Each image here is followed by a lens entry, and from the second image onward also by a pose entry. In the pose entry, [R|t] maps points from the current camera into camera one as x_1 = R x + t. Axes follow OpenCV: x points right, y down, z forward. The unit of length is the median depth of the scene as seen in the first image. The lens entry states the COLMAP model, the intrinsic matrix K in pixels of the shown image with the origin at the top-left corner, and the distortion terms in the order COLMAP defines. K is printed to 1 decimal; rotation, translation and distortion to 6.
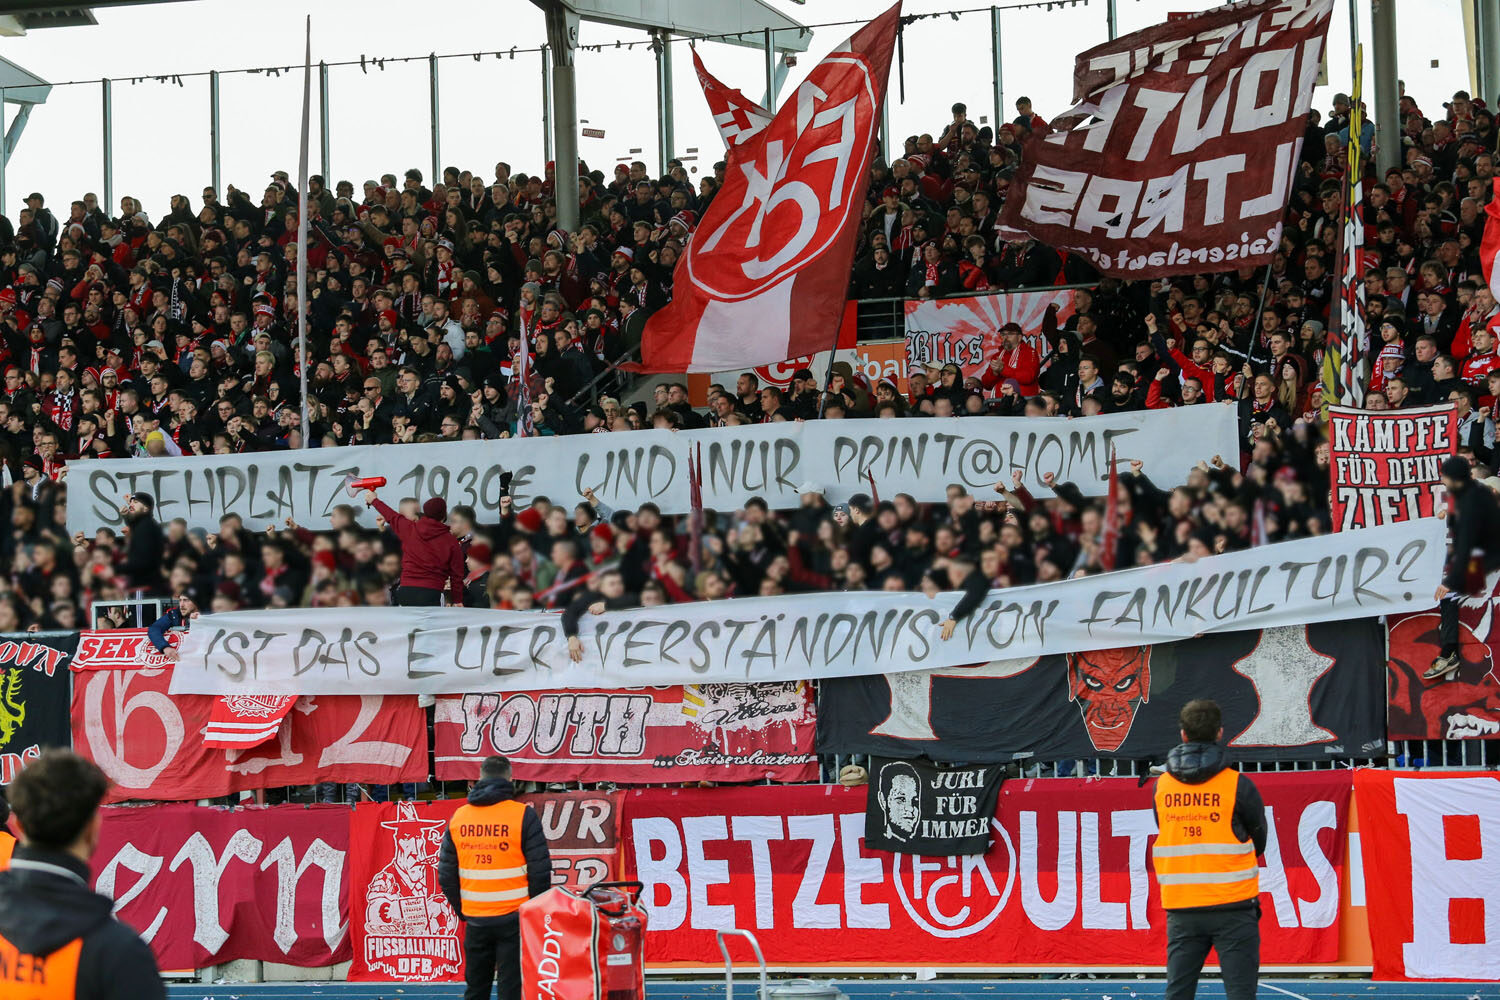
lens RADIAL K [[4340.1, 0, 749.9], [0, 4340.1, 500.9], [0, 0, 1]] dist [-0.058904, -0.996040]
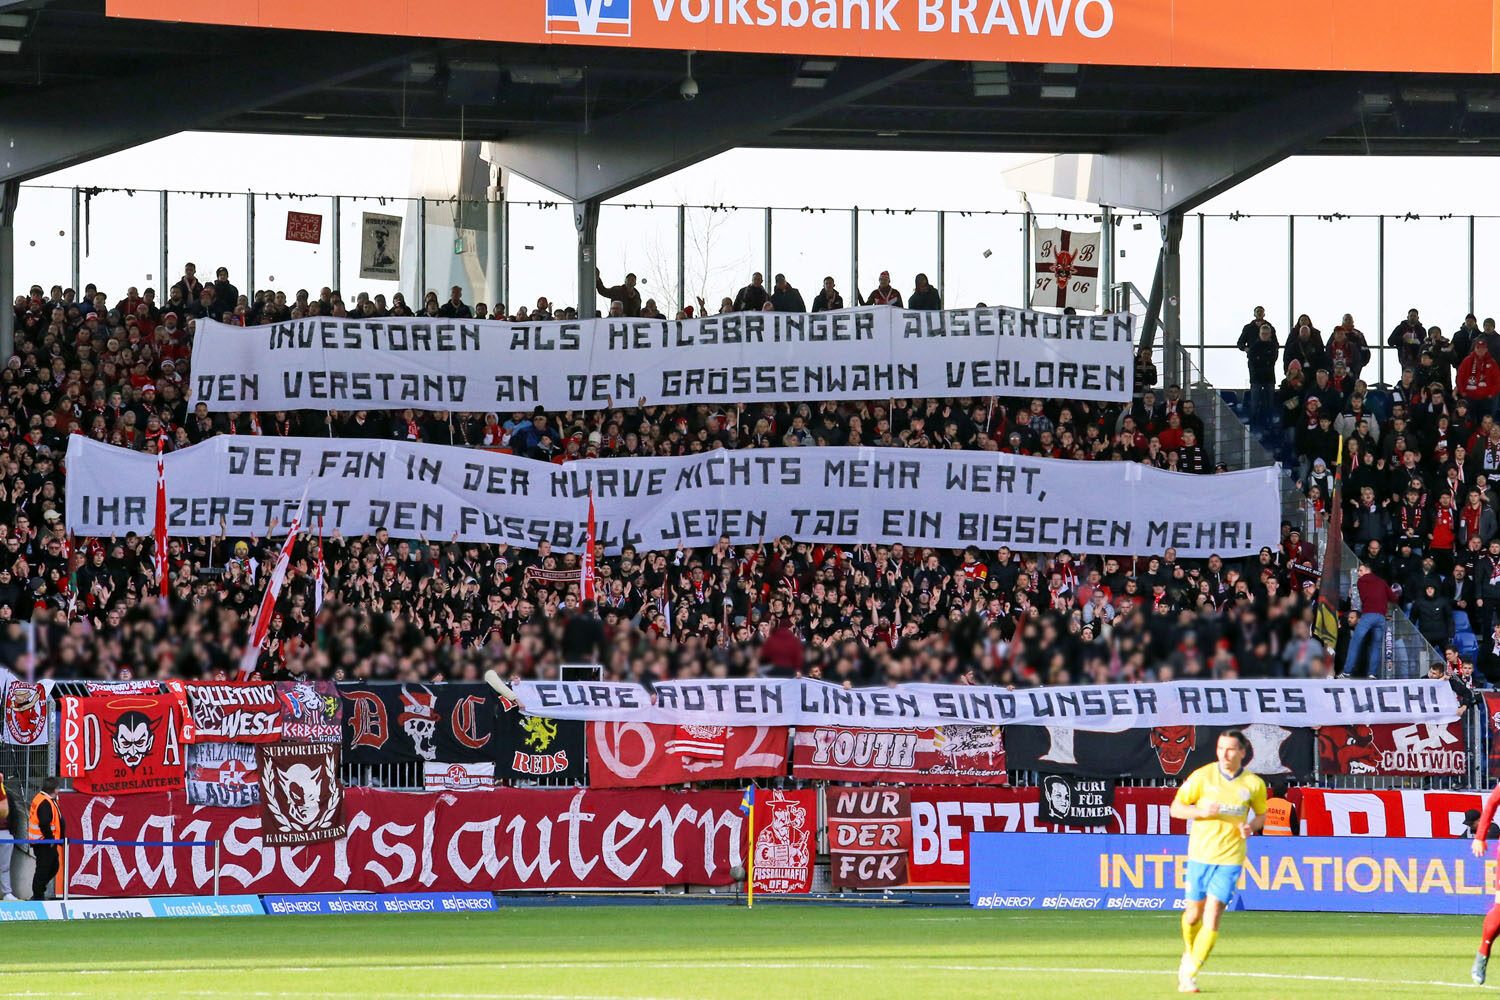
lens RADIAL K [[9947.3, 0, 746.8], [0, 9947.3, 407.8], [0, 0, 1]] dist [1.089782, 56.928916]
pose [[0.636168, 0.056507, 0.769479, -3.282285], [-0.066373, 0.997625, -0.018387, -0.010034], [-0.768691, -0.039375, 0.638408, -1.597018]]
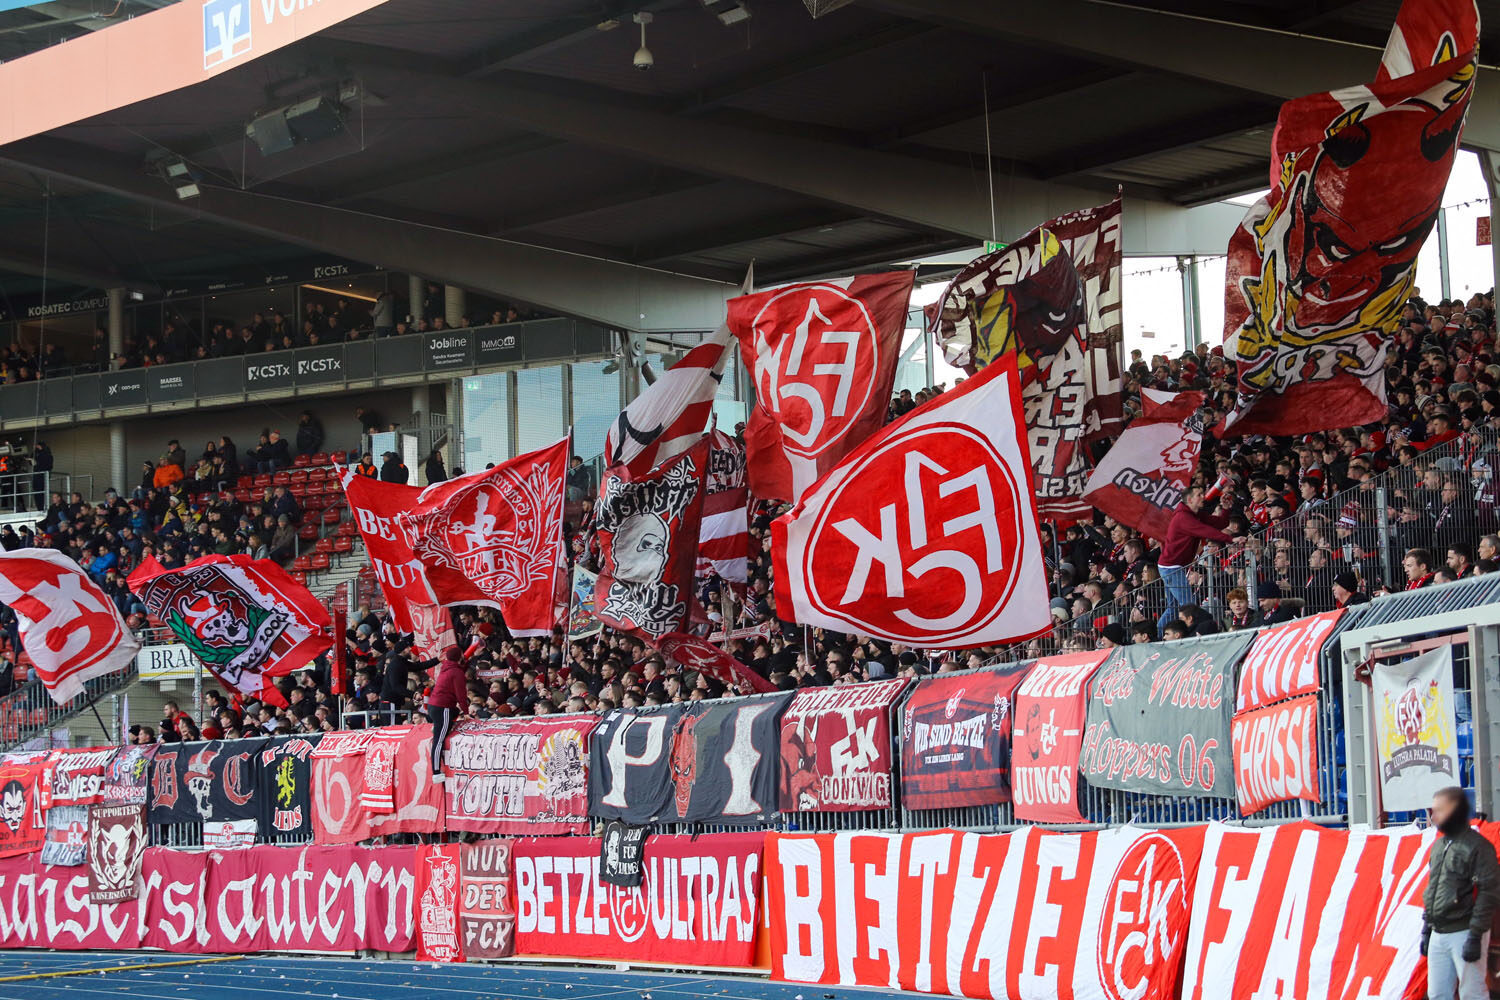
lens RADIAL K [[3353.1, 0, 748.0], [0, 3353.1, 503.4], [0, 0, 1]] dist [-0.322751, 0.863464]
pose [[0.853322, -0.050689, -0.518914, 0.647629], [0.043890, 0.998714, -0.025381, -0.016506], [0.519533, -0.001117, 0.854450, 0.055034]]
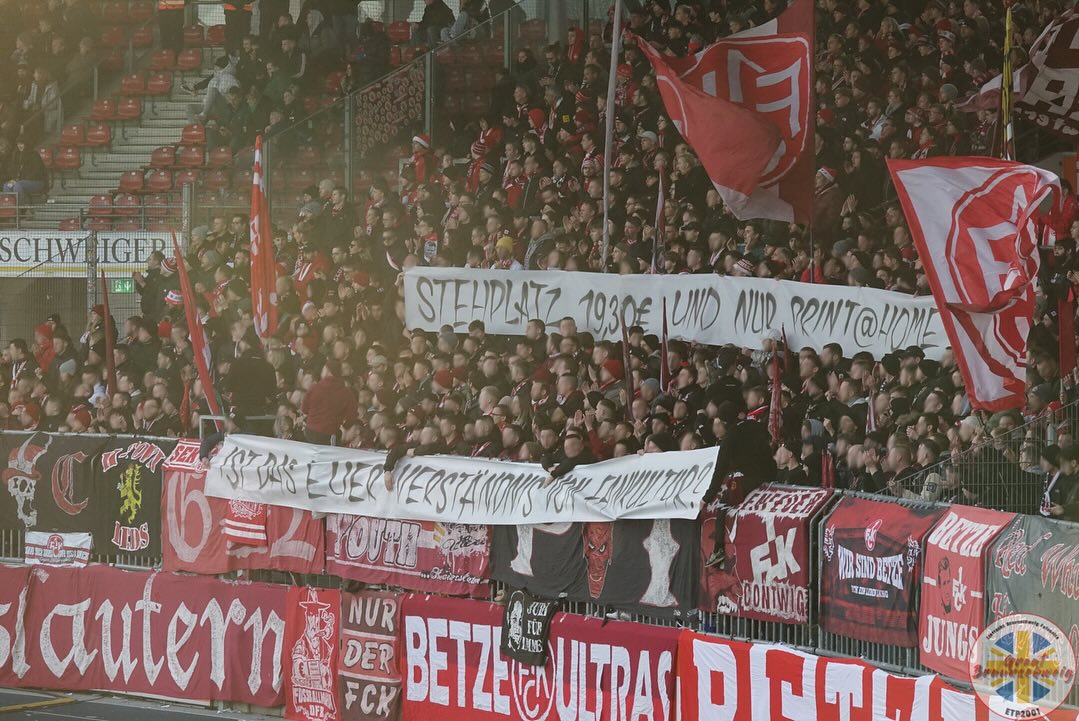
lens RADIAL K [[6064.2, 0, 541.2], [0, 6064.2, 359.2], [0, 0, 1]] dist [-0.025281, 2.585073]
pose [[0.835421, 0.043134, -0.547916, 1.025887], [0.008377, 0.995801, 0.091166, -0.174847], [0.549547, -0.080752, 0.831551, -0.520292]]
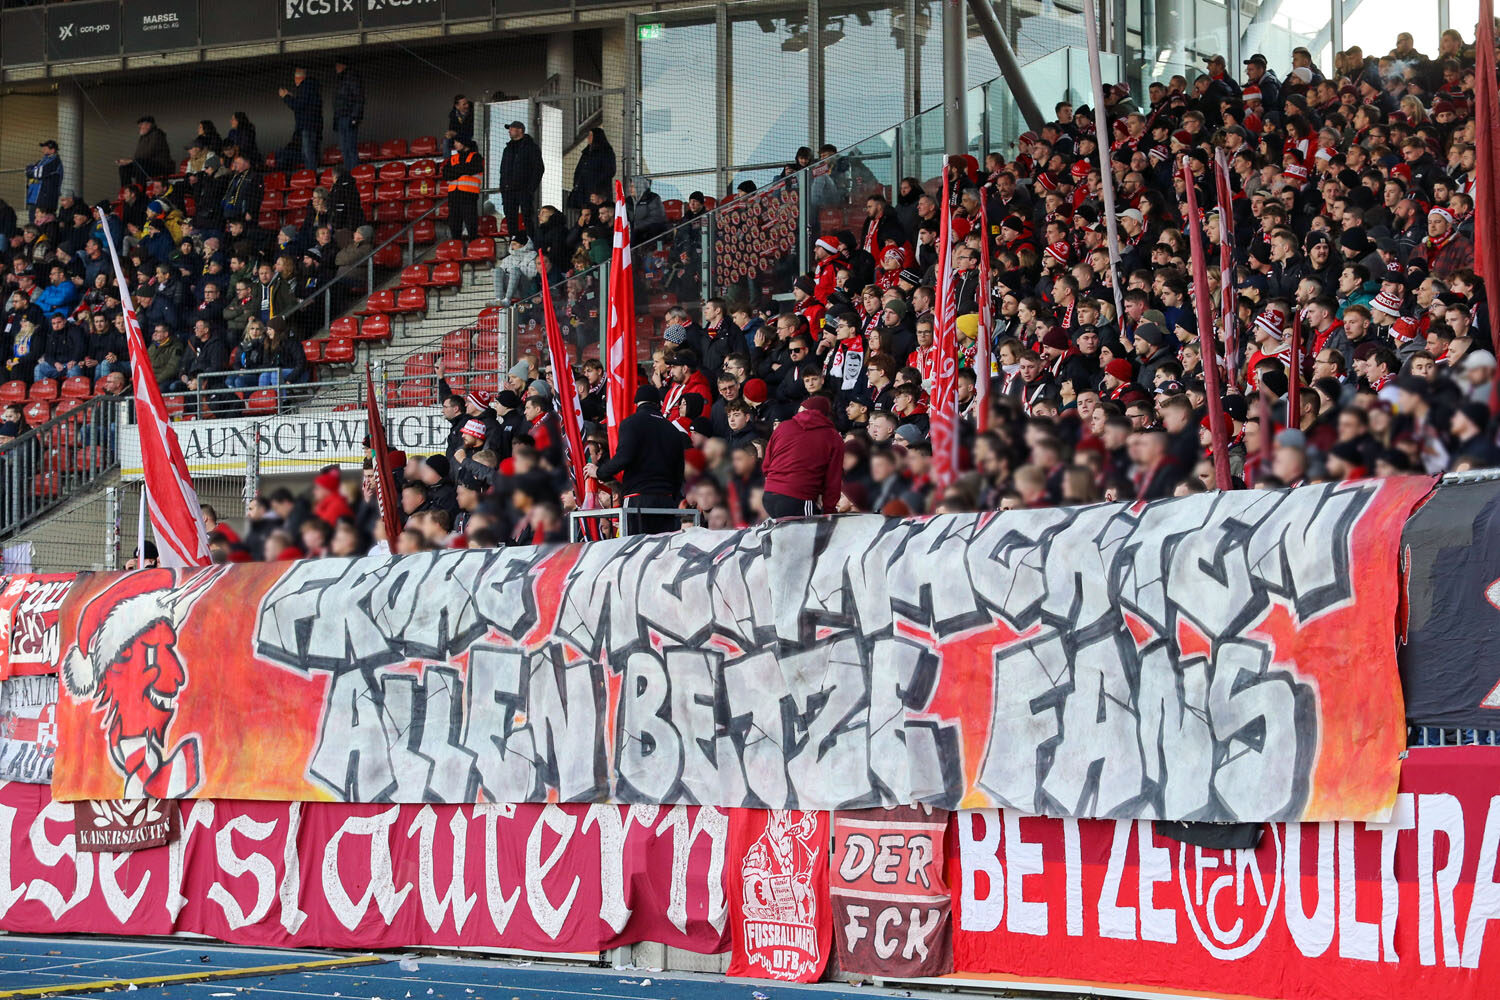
lens RADIAL K [[4340.1, 0, 749.9], [0, 4340.1, 500.9], [0, 0, 1]] dist [-0.058904, -0.996040]
pose [[0.849056, -0.007382, -0.528251, 0.353291], [0.017101, 0.999762, 0.013515, 0.010971], [0.528025, -0.020509, 0.848981, 0.320747]]
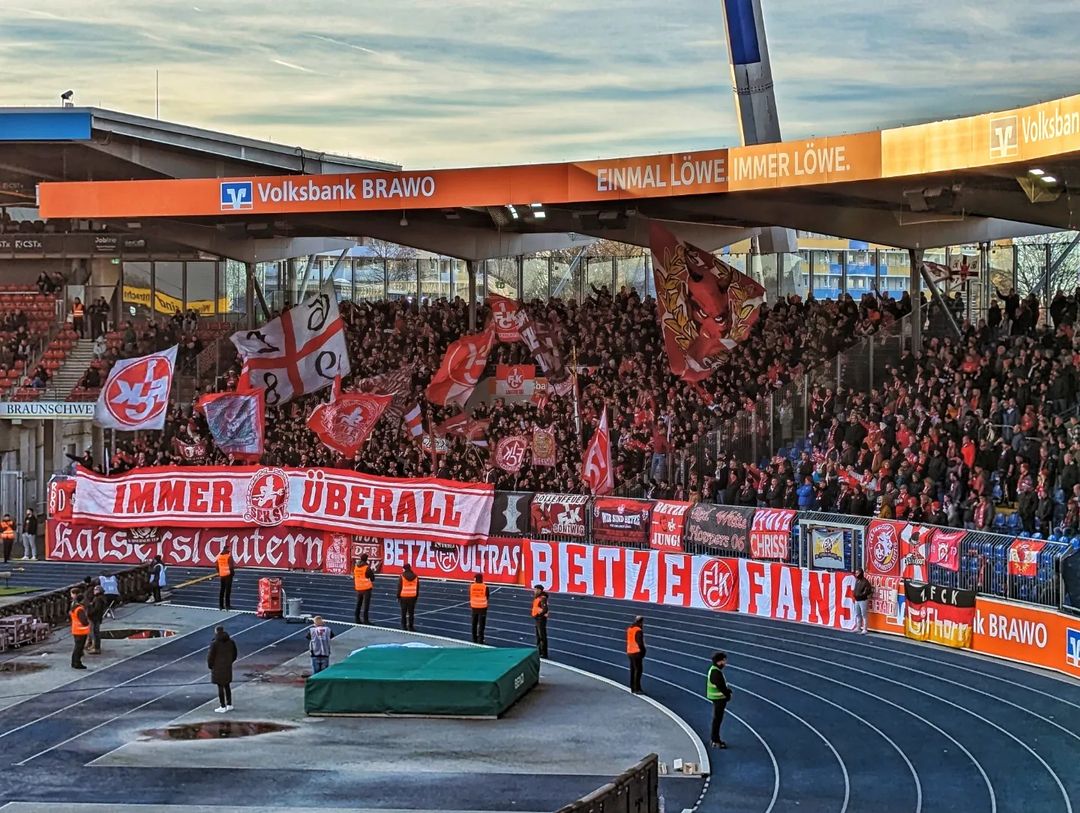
lens RADIAL K [[2775.2, 0, 540.1], [0, 2775.2, 343.8], [0, 0, 1]] dist [0.177504, 0.020039]
pose [[0.978564, 0.027498, -0.204101, 0.651007], [-0.013484, 0.997474, 0.069737, -0.295747], [0.205503, -0.065490, 0.976463, -1.530307]]
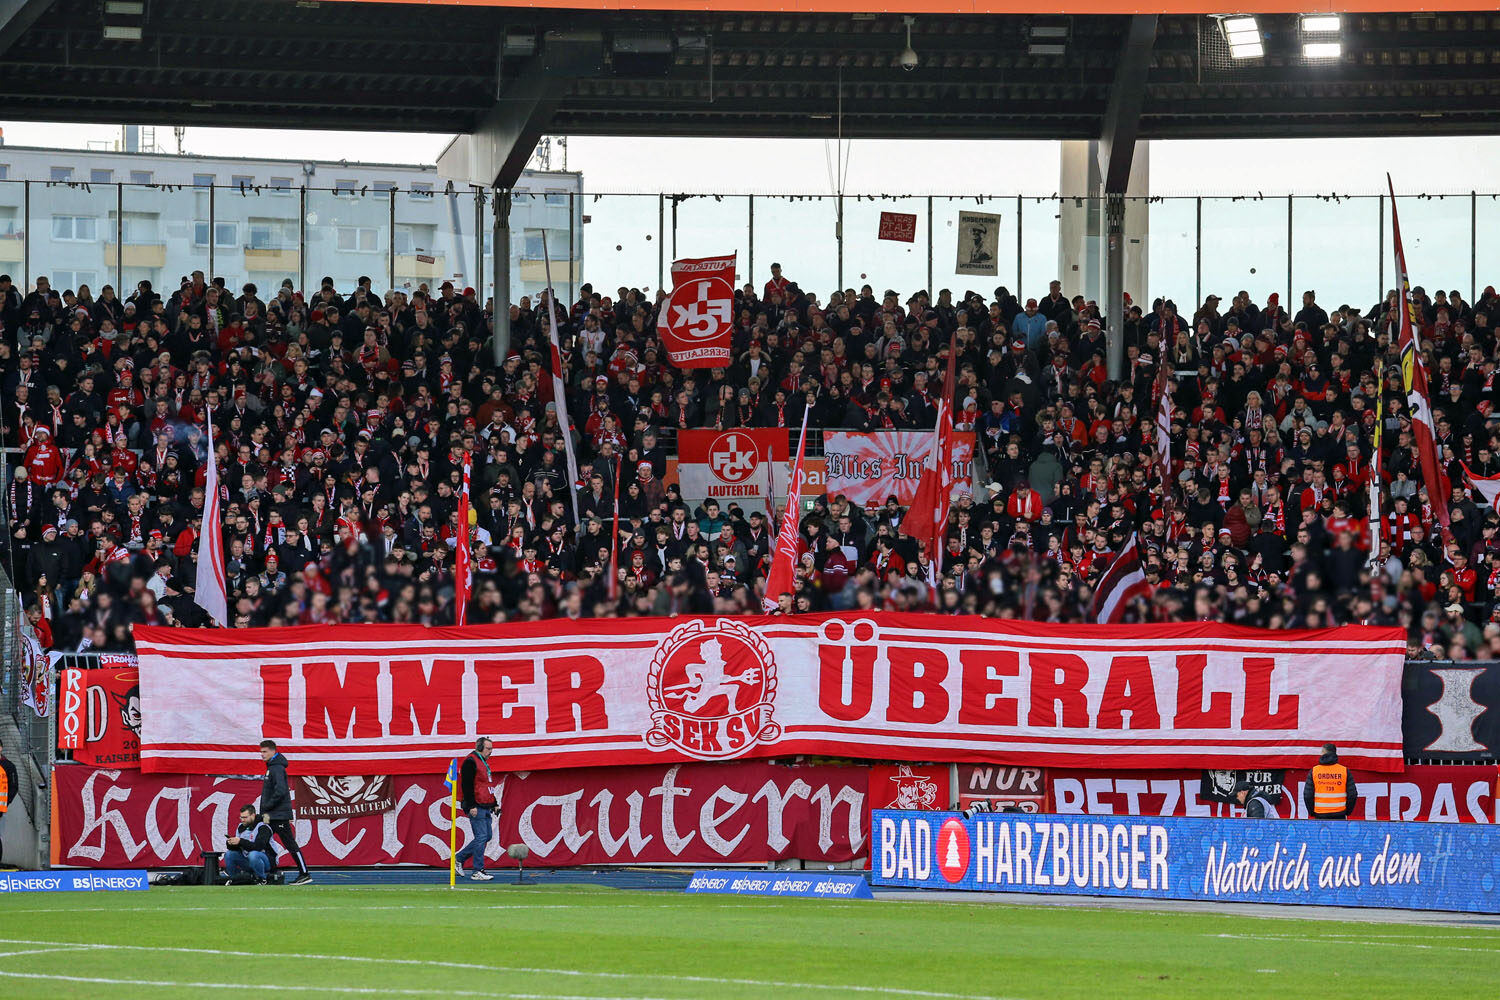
lens RADIAL K [[6889.9, 0, 746.7], [0, 6889.9, 499.0], [0, 0, 1]] dist [0.594299, 6.817191]
pose [[0.899034, 0.046913, 0.435358, -1.368213], [-0.055980, 0.998400, 0.008017, -0.055990], [-0.434285, -0.031579, 0.900222, -1.470679]]
